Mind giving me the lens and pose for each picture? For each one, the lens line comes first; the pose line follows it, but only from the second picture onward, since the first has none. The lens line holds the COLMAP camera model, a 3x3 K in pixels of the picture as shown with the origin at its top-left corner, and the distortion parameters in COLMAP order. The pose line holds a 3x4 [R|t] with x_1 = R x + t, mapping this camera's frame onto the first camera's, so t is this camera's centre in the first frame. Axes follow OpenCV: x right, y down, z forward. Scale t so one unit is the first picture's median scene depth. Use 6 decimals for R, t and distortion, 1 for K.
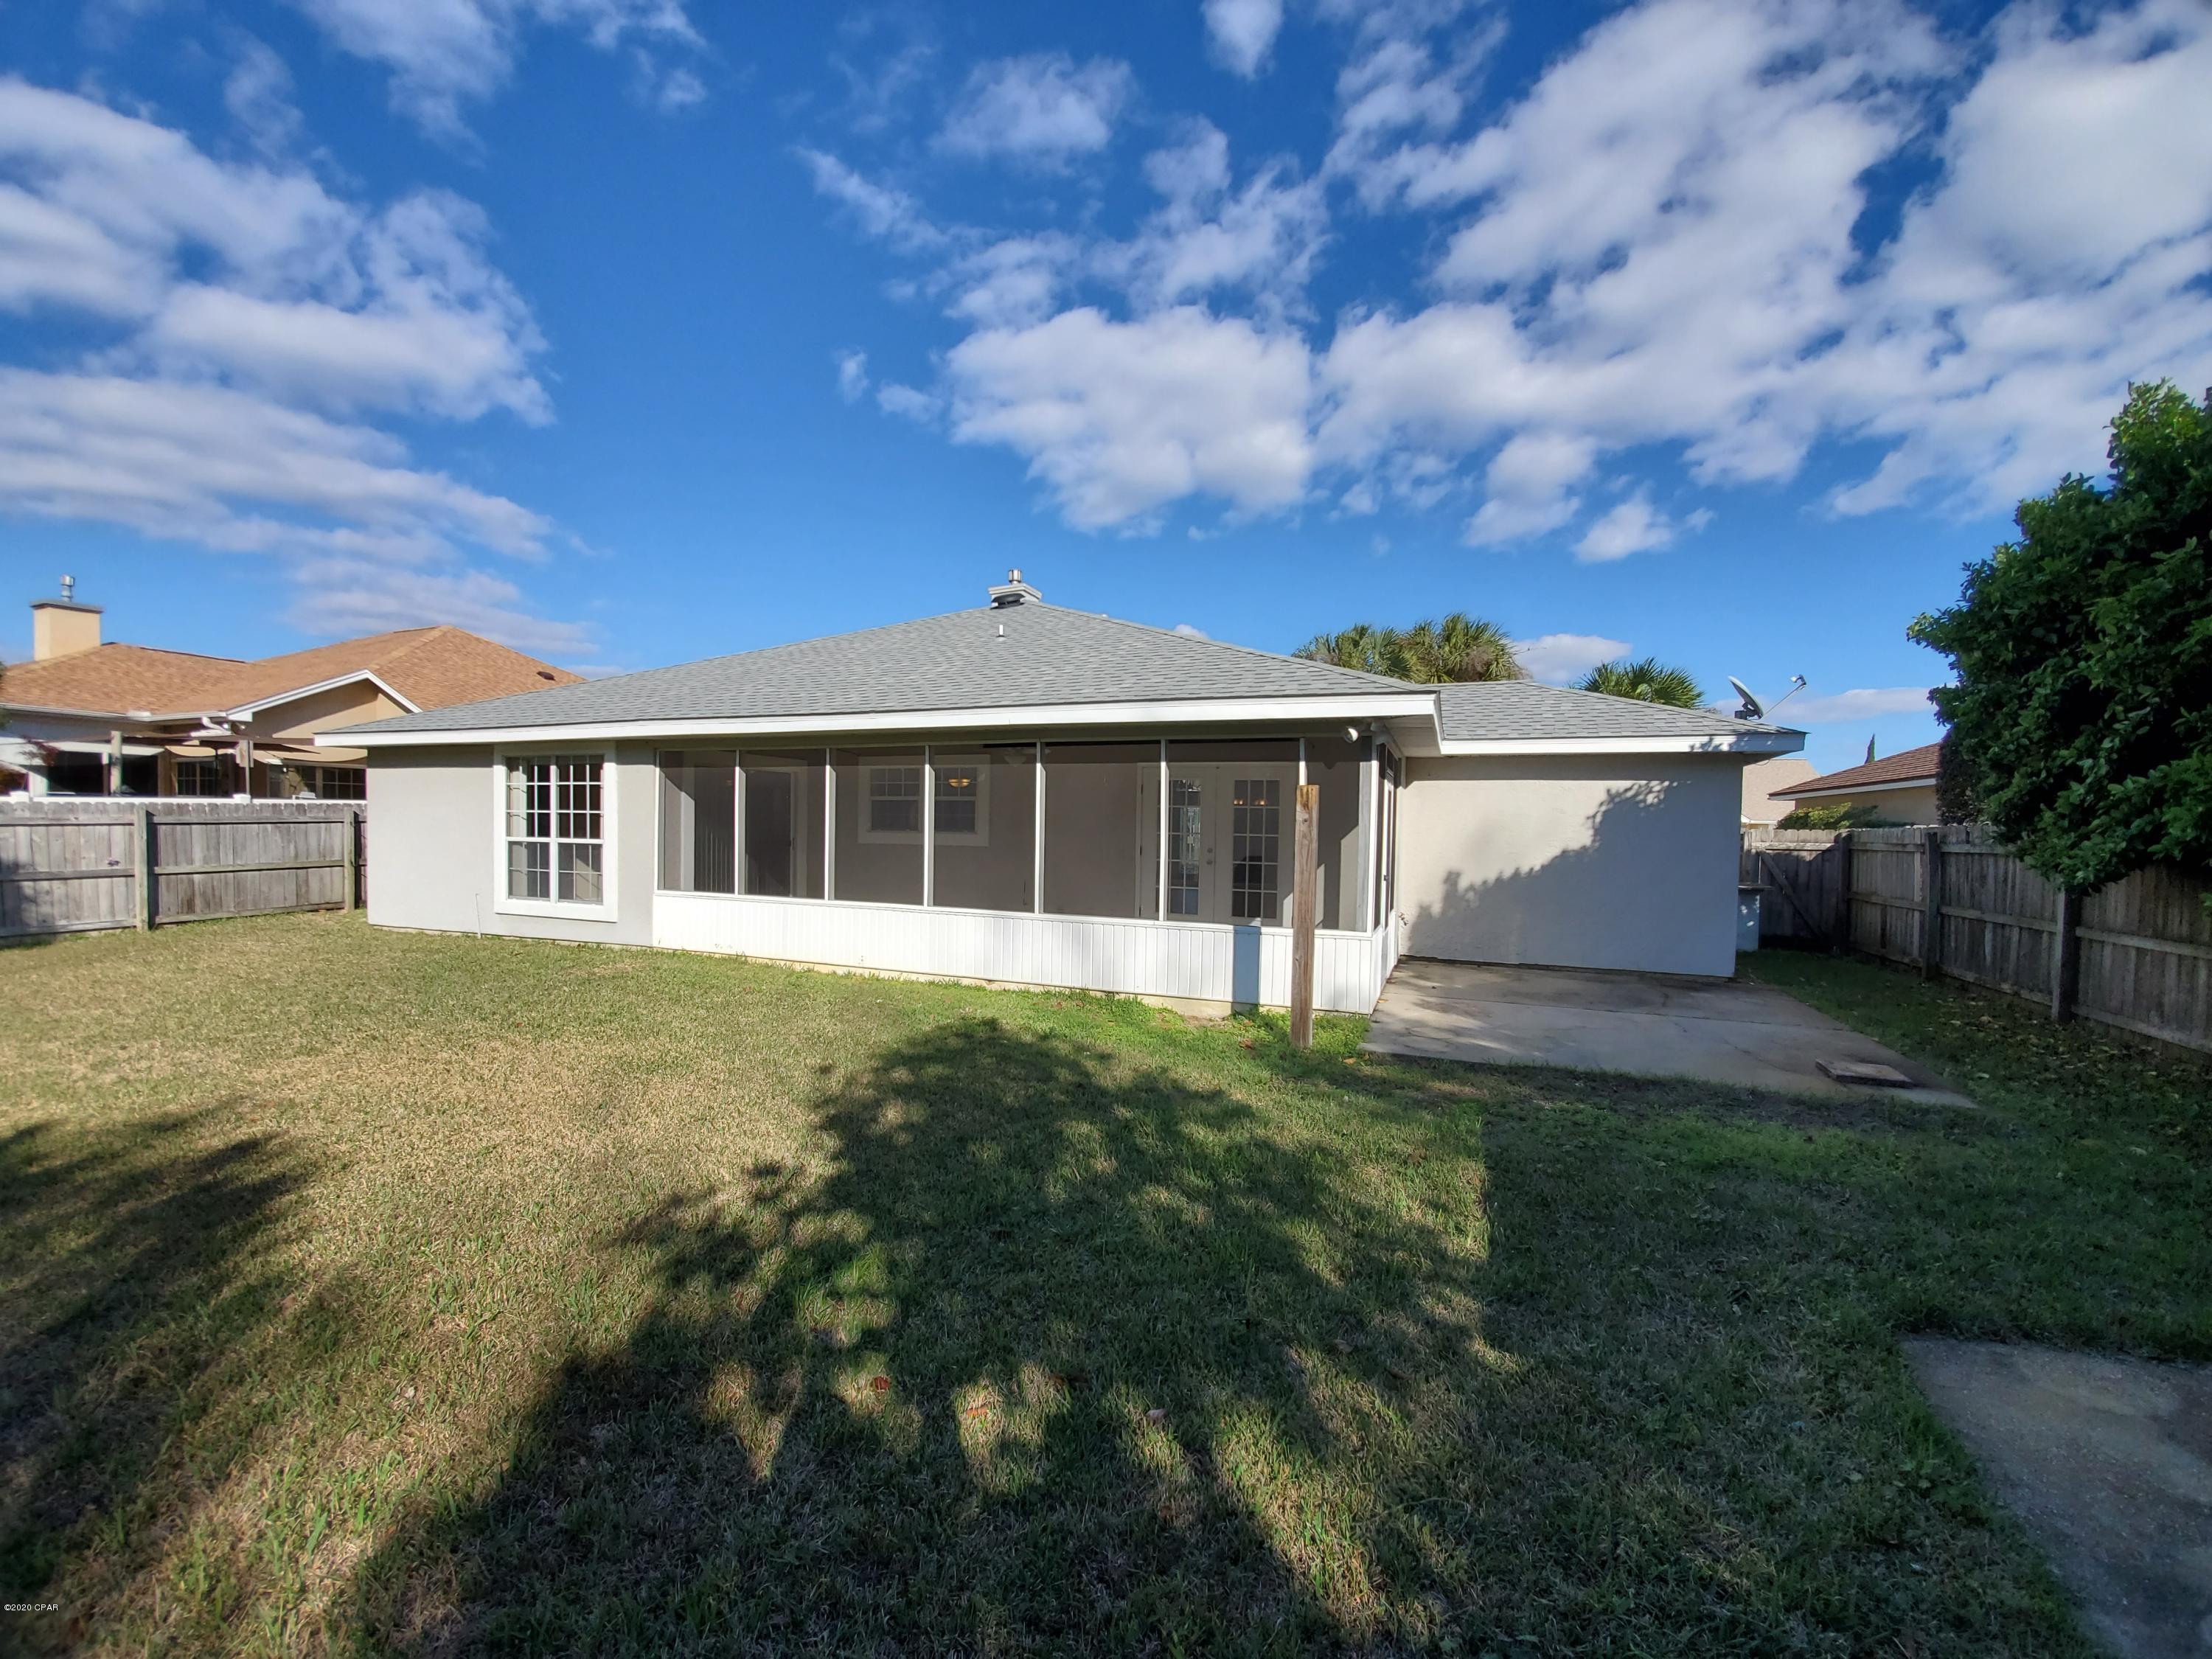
lens RADIAL K [[921.2, 0, 1106.0], [0, 921.2, 829.5], [0, 0, 1]] dist [0.012256, -0.020963]
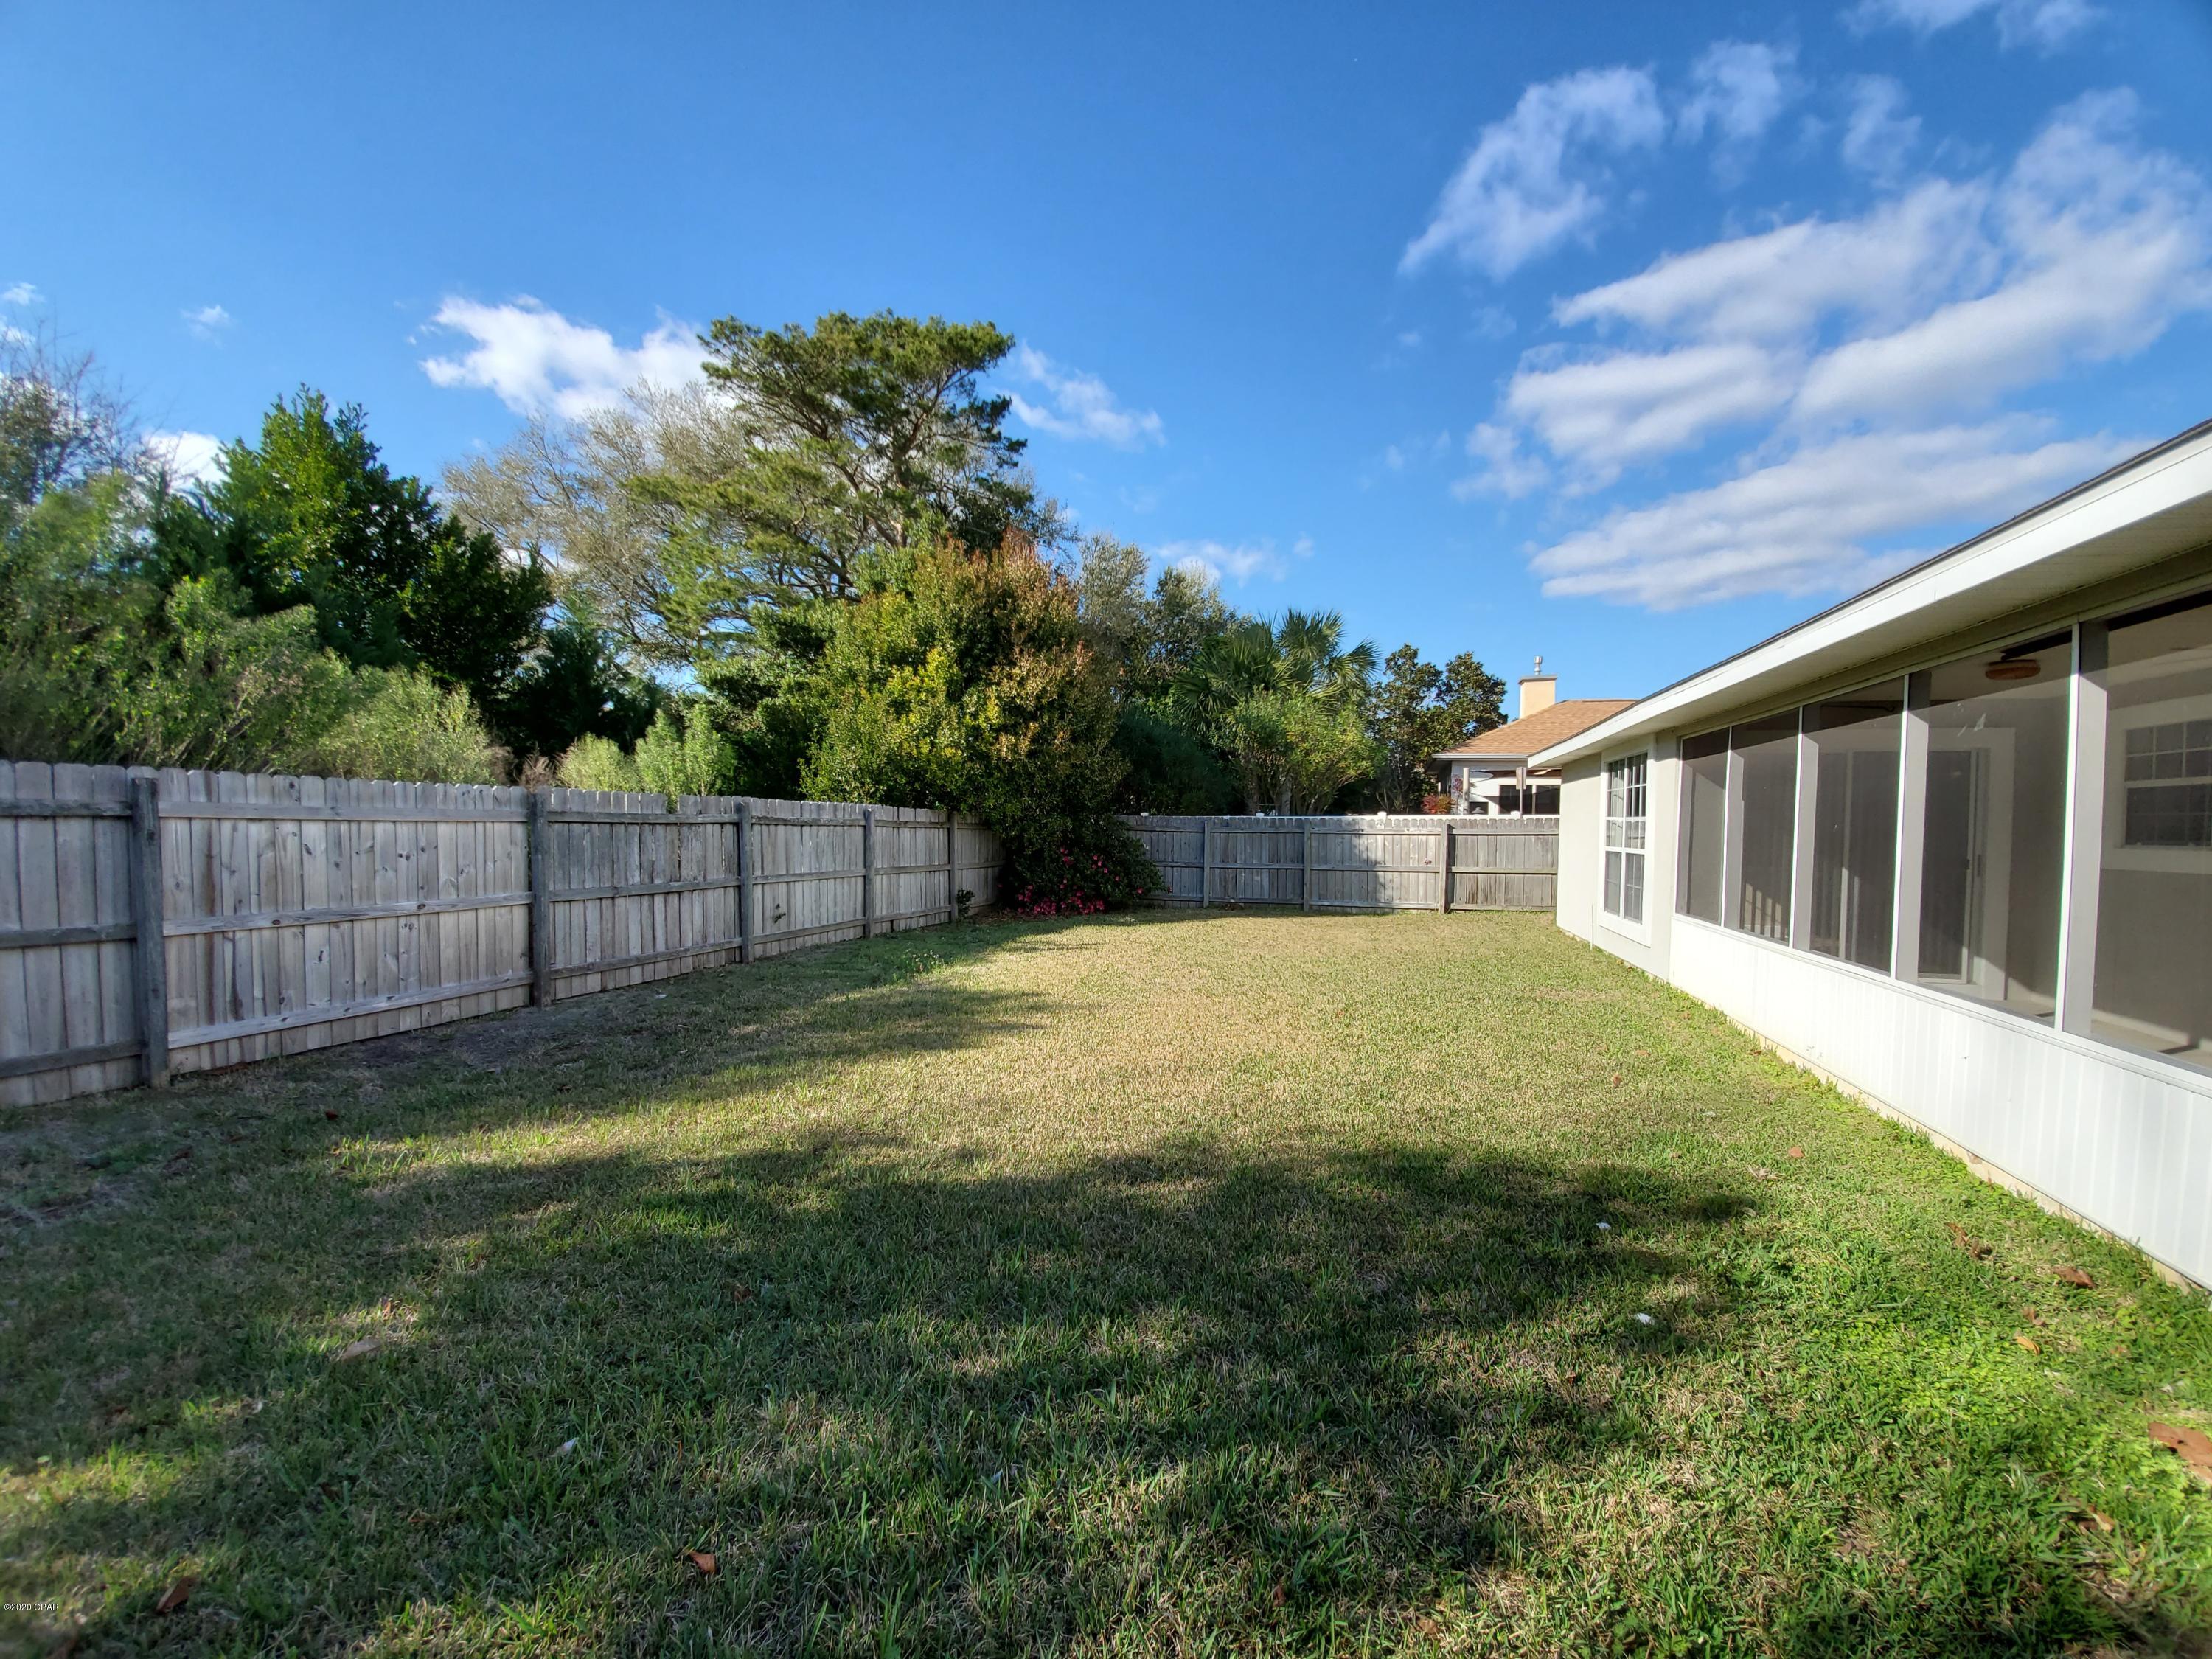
lens RADIAL K [[863.2, 0, 1054.7], [0, 863.2, 876.2], [0, 0, 1]] dist [0.014332, -0.013826]
pose [[0.057875, 0.045510, -0.997286, 0.207611], [-0.016047, 0.998874, 0.044651, 0.008096], [0.998195, 0.013419, 0.058540, 0.381706]]
